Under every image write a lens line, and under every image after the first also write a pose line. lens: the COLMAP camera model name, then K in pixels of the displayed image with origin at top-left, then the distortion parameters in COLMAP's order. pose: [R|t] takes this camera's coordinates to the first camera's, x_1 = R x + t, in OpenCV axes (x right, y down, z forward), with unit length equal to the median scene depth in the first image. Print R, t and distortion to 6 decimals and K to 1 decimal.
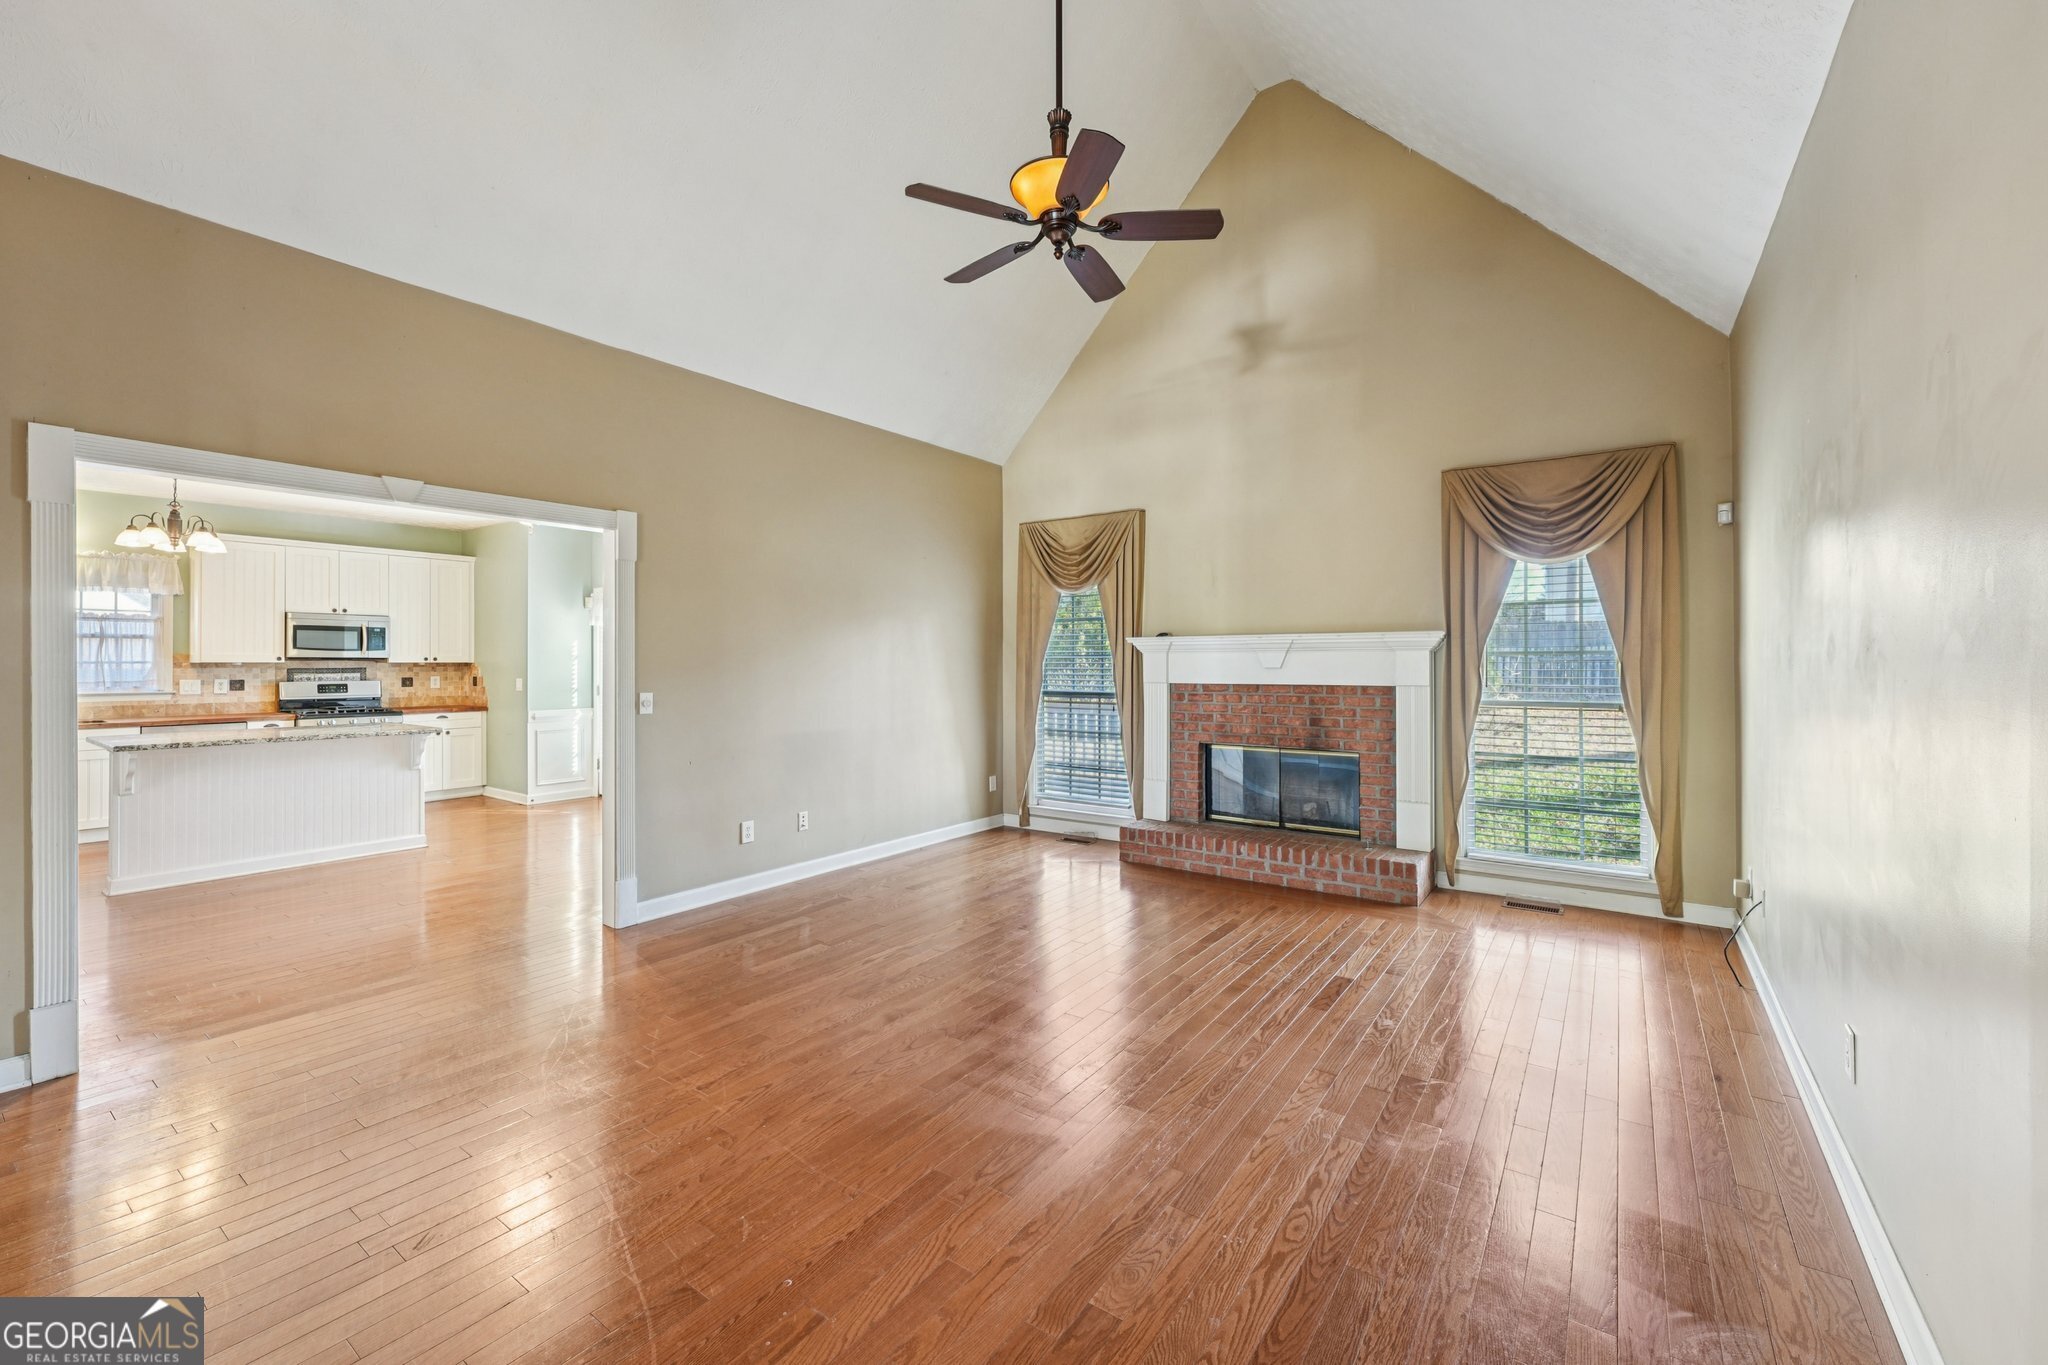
lens RADIAL K [[833.1, 0, 1015.5], [0, 833.1, 656.0], [0, 0, 1]] dist [-0.001091, -0.000156]
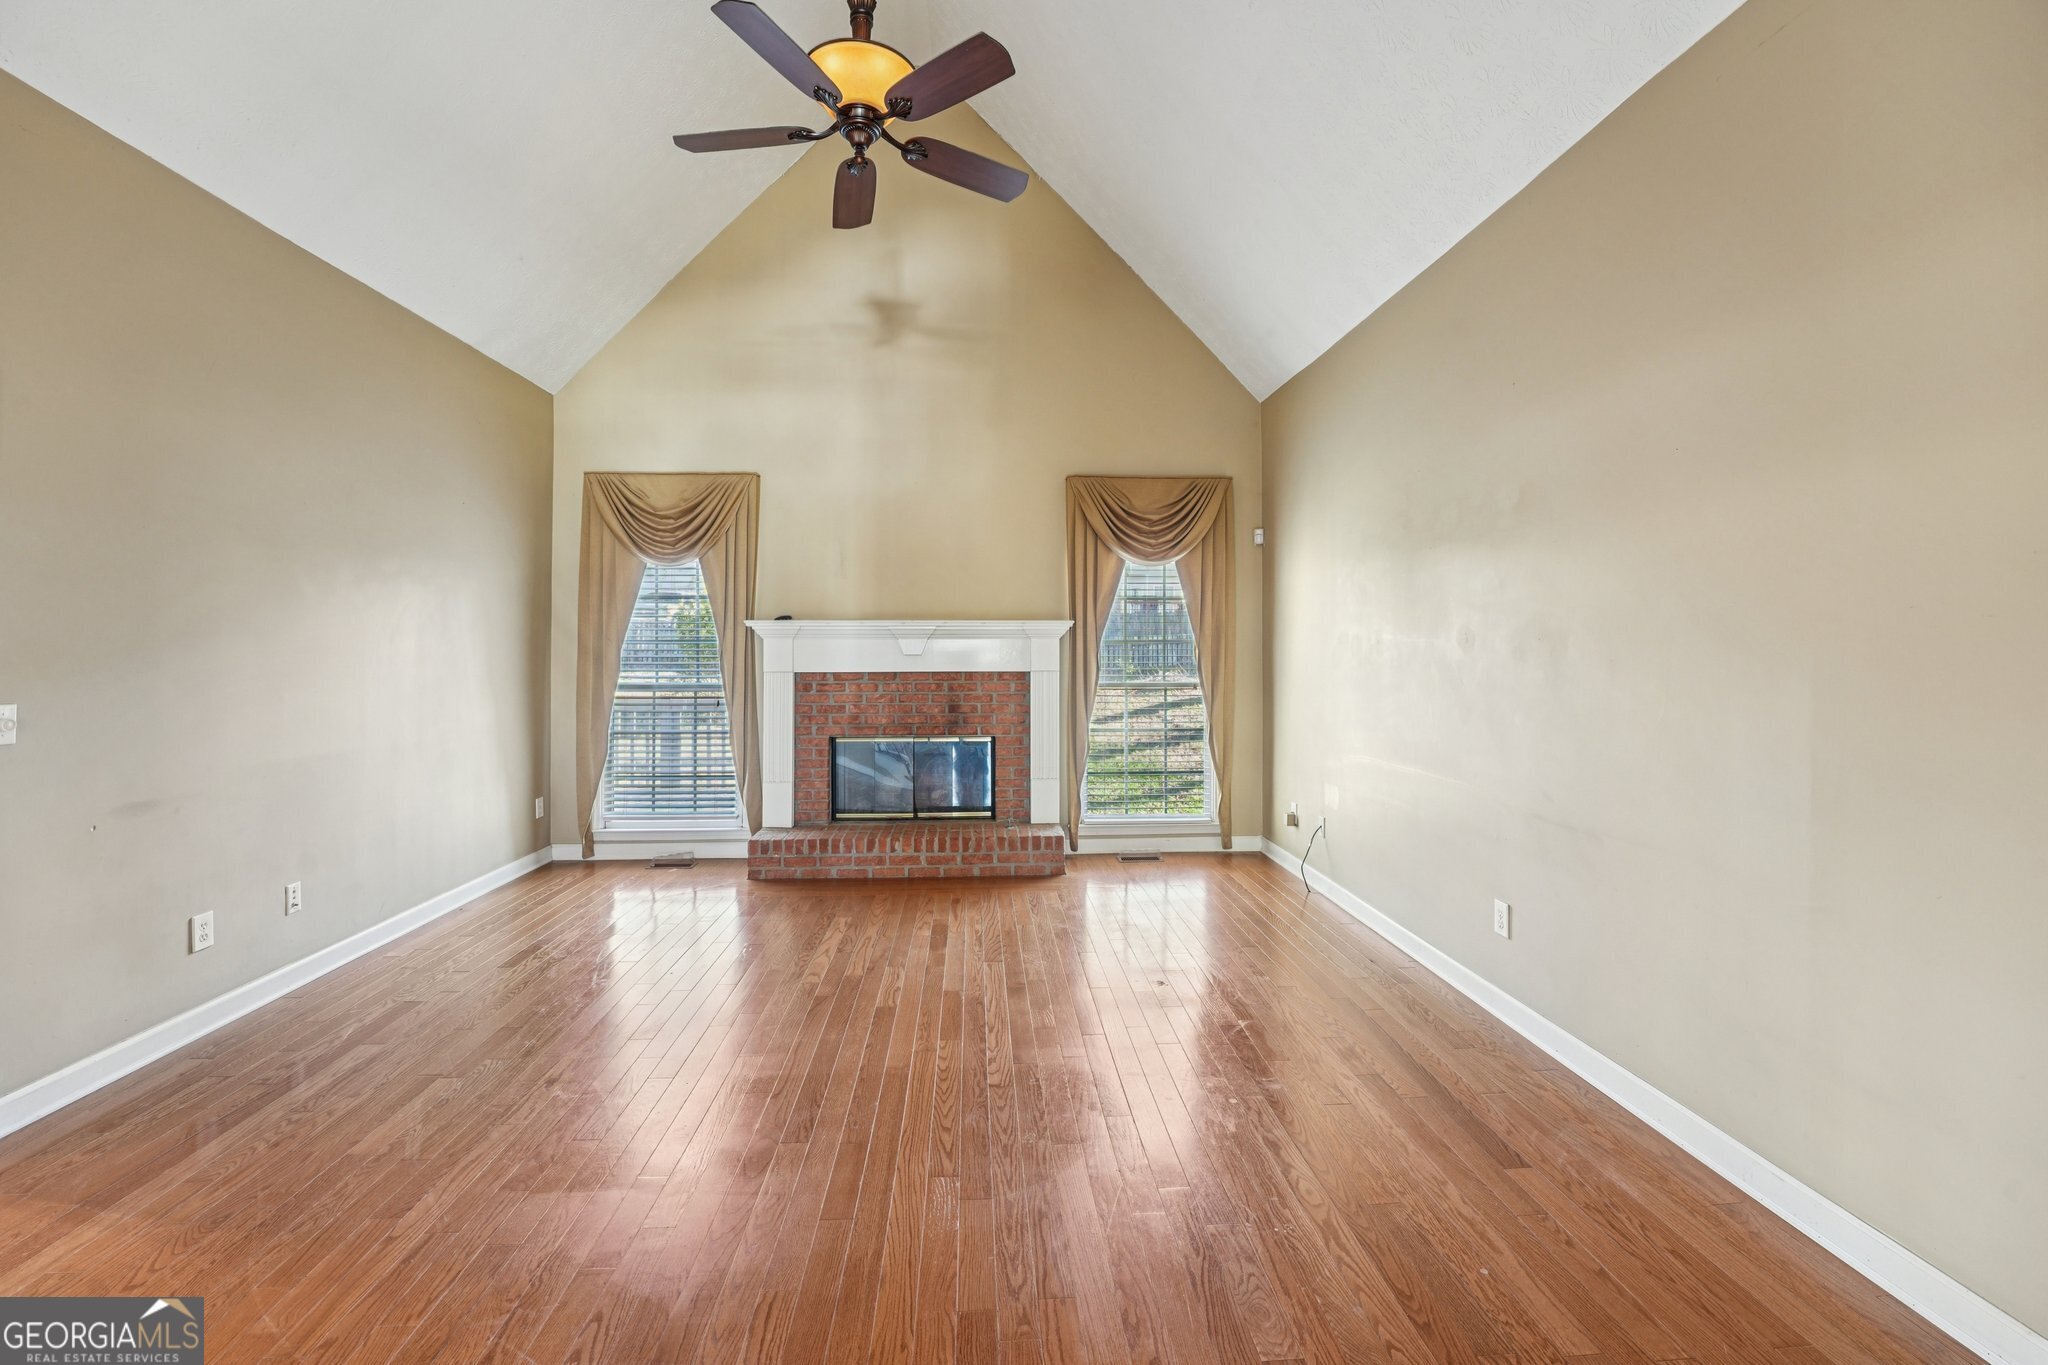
lens RADIAL K [[851.4, 0, 1025.1], [0, 851.4, 641.8], [0, 0, 1]] dist [-0.024423, 0.000168]
pose [[0.773584, 0.007076, 0.633654, -0.231845], [-0.005531, 0.999975, -0.004414, 0.002733], [-0.633669, -0.000090, 0.773604, 0.158480]]
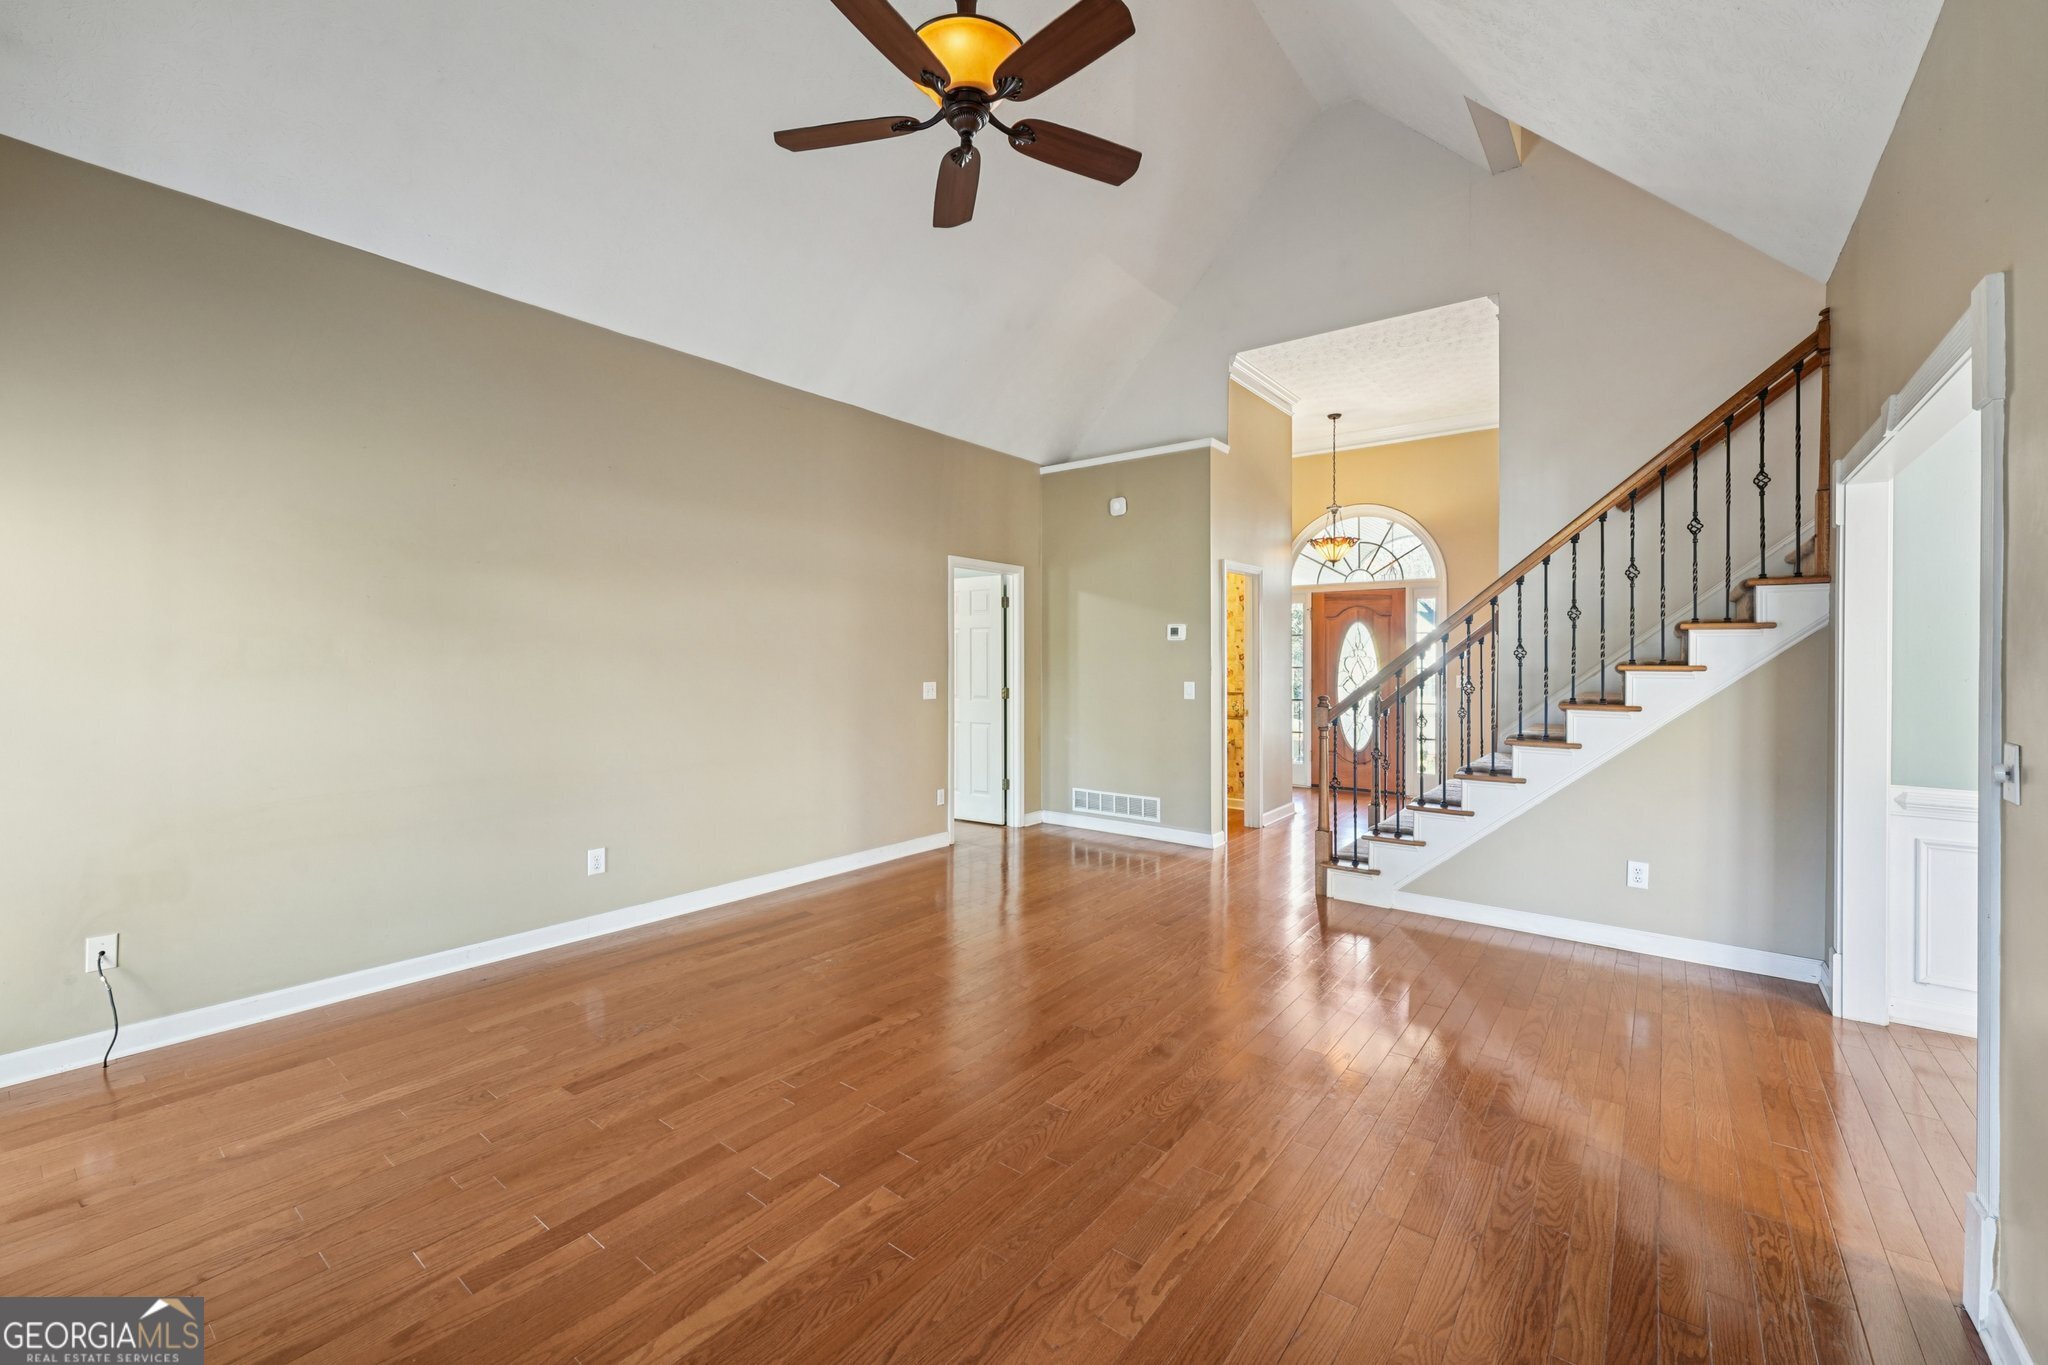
lens RADIAL K [[846.1, 0, 1023.3], [0, 846.1, 667.8], [0, 0, 1]] dist [-0.001786, -0.000046]
pose [[-0.999738, 0.000463, 0.022886, -0.014133], [0.000539, 0.999994, 0.003285, 0.008442], [-0.022885, 0.003297, -0.999733, 1.189935]]
